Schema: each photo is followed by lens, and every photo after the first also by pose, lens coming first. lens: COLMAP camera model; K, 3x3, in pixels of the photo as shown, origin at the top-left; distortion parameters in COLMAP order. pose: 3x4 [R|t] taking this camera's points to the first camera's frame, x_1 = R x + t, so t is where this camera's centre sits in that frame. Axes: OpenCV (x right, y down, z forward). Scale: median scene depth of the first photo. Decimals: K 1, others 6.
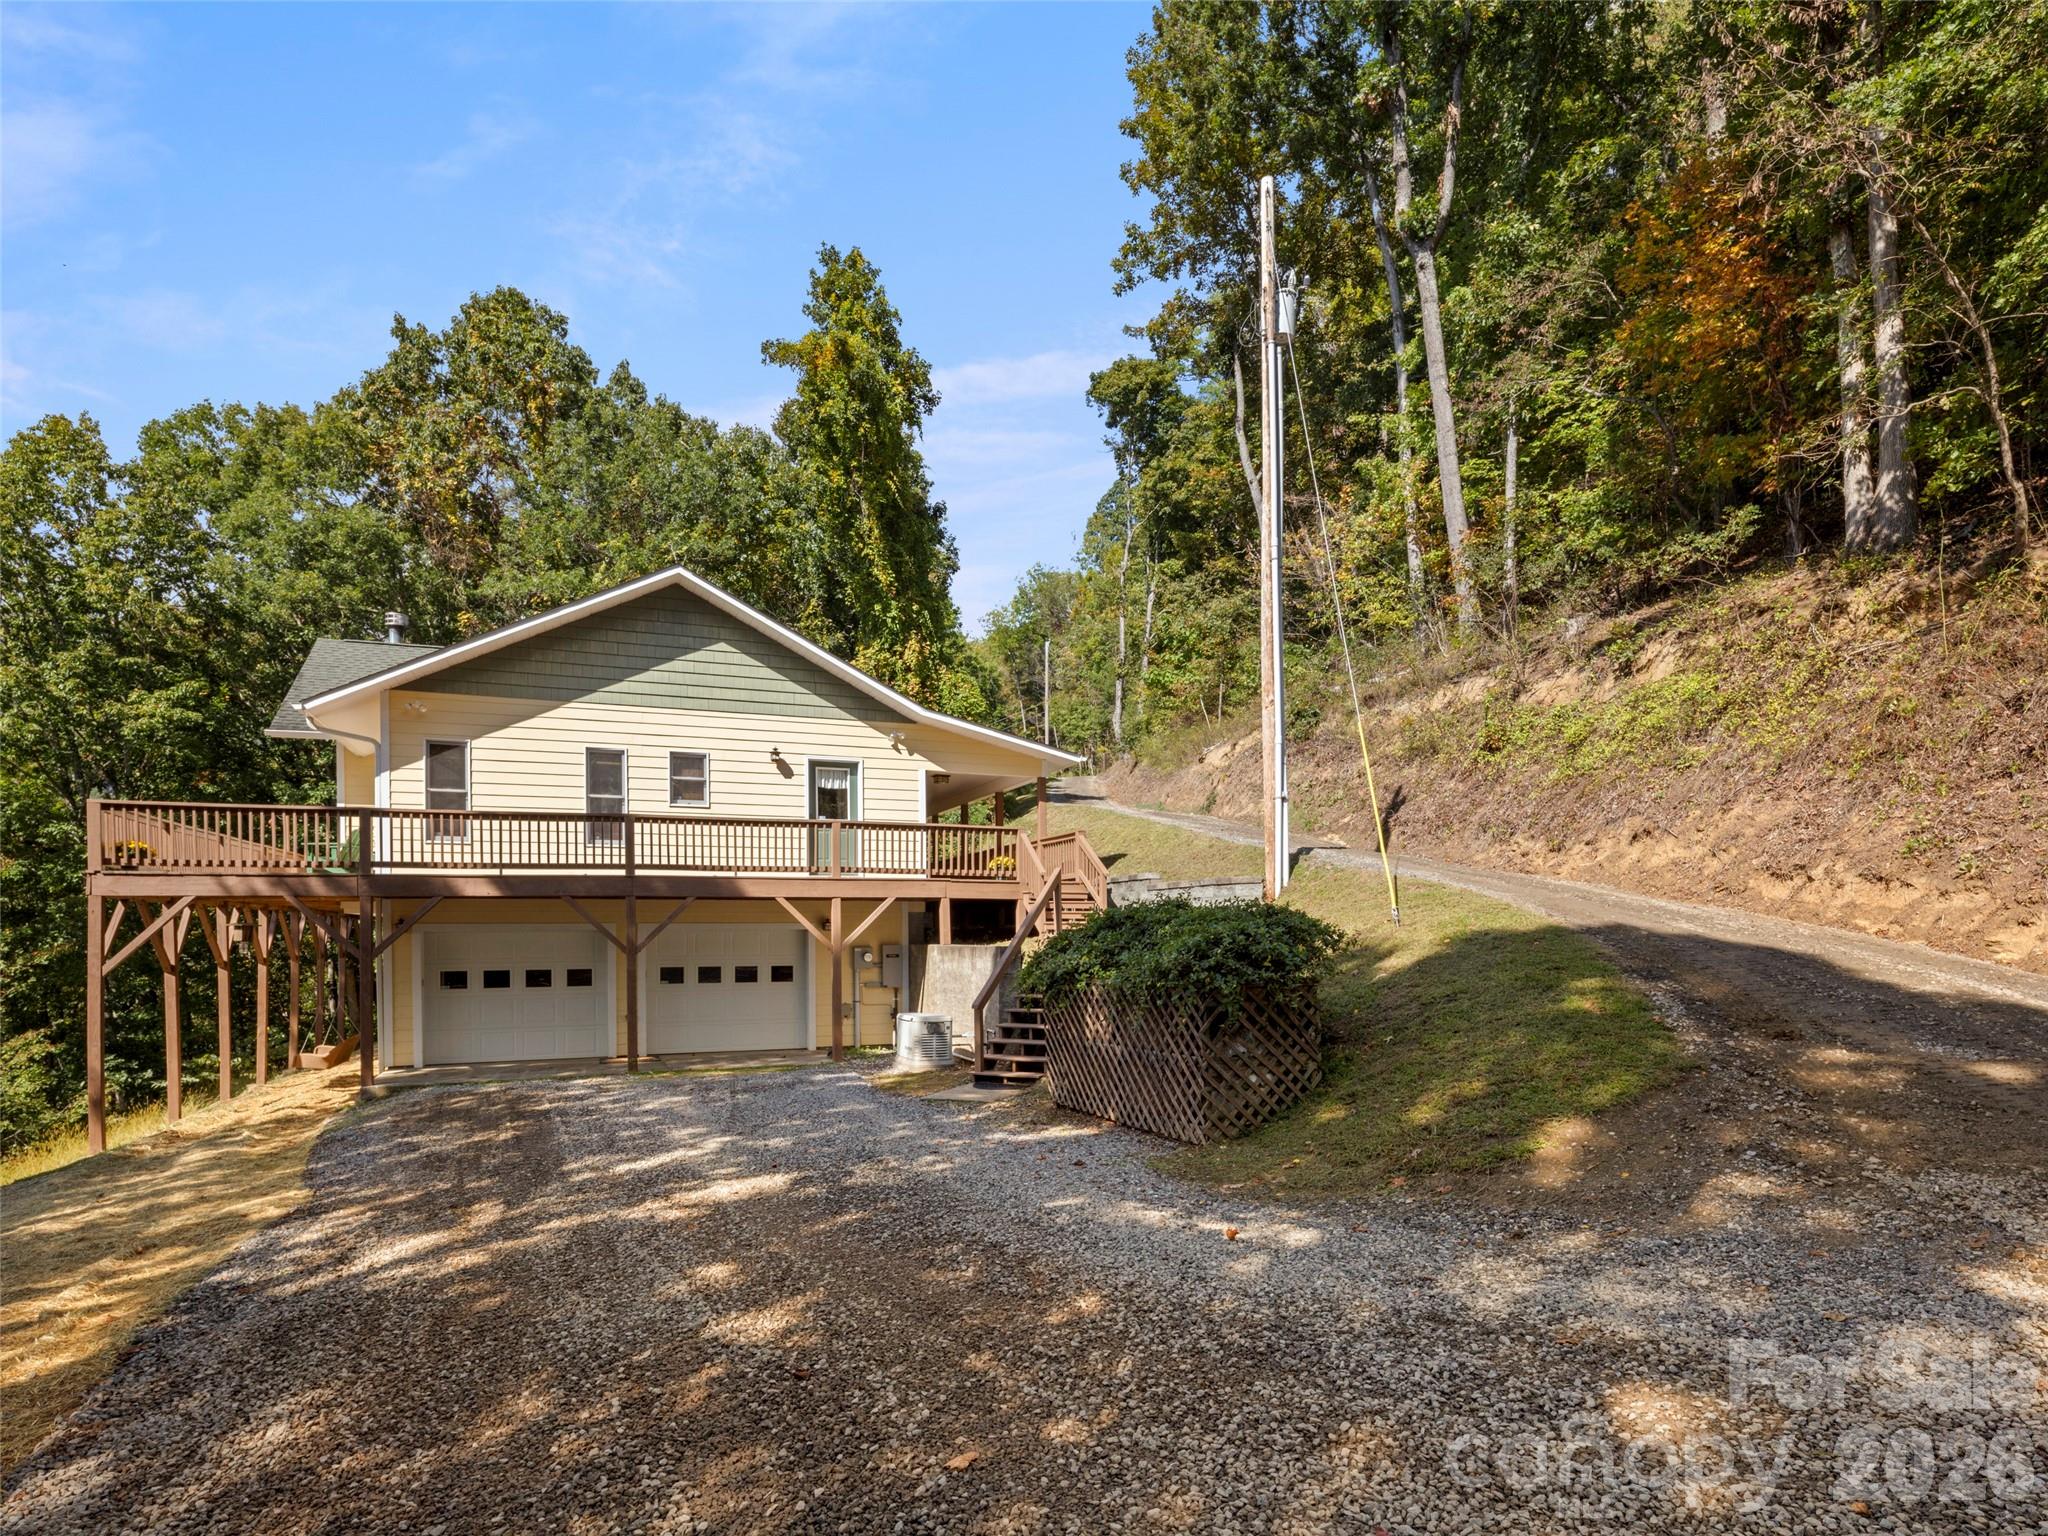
lens RADIAL K [[1096.4, 0, 1026.2], [0, 1096.4, 770.6], [0, 0, 1]] dist [0.003157, -0.000652]
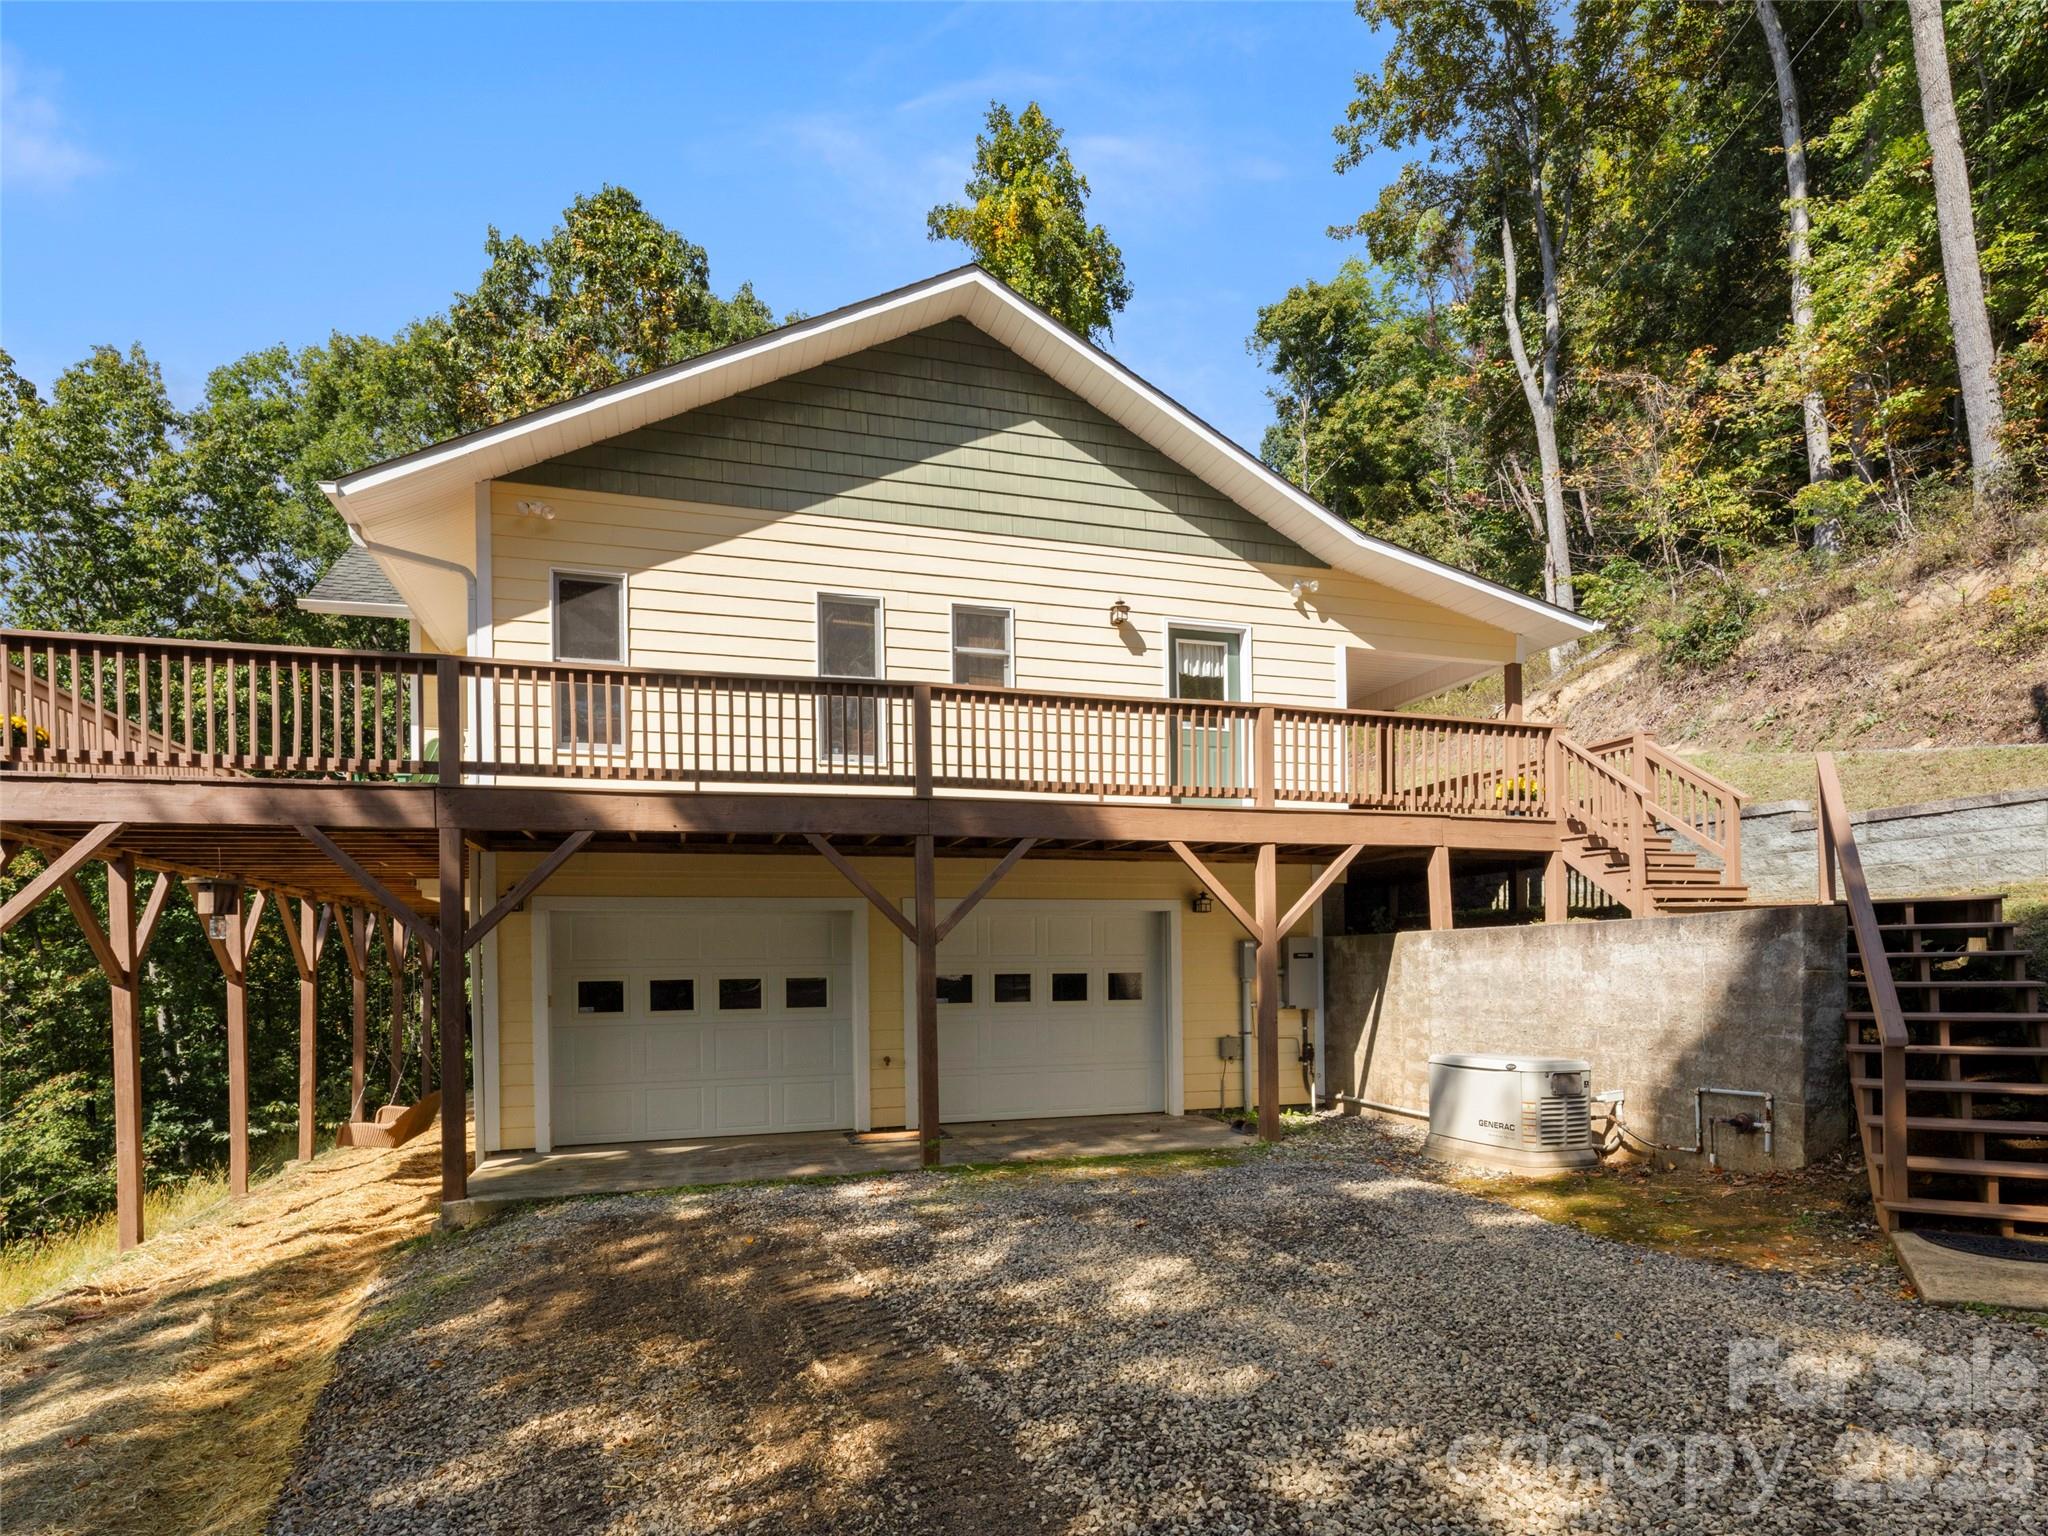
lens RADIAL K [[1096.4, 0, 1020.2], [0, 1096.4, 772.6], [0, 0, 1]] dist [0.003157, -0.000652]
pose [[0.997424, -0.019473, -0.069035, -0.238480], [0.017525, 0.999434, -0.028705, 0.085694], [0.069554, 0.027421, 0.997201, 0.402594]]
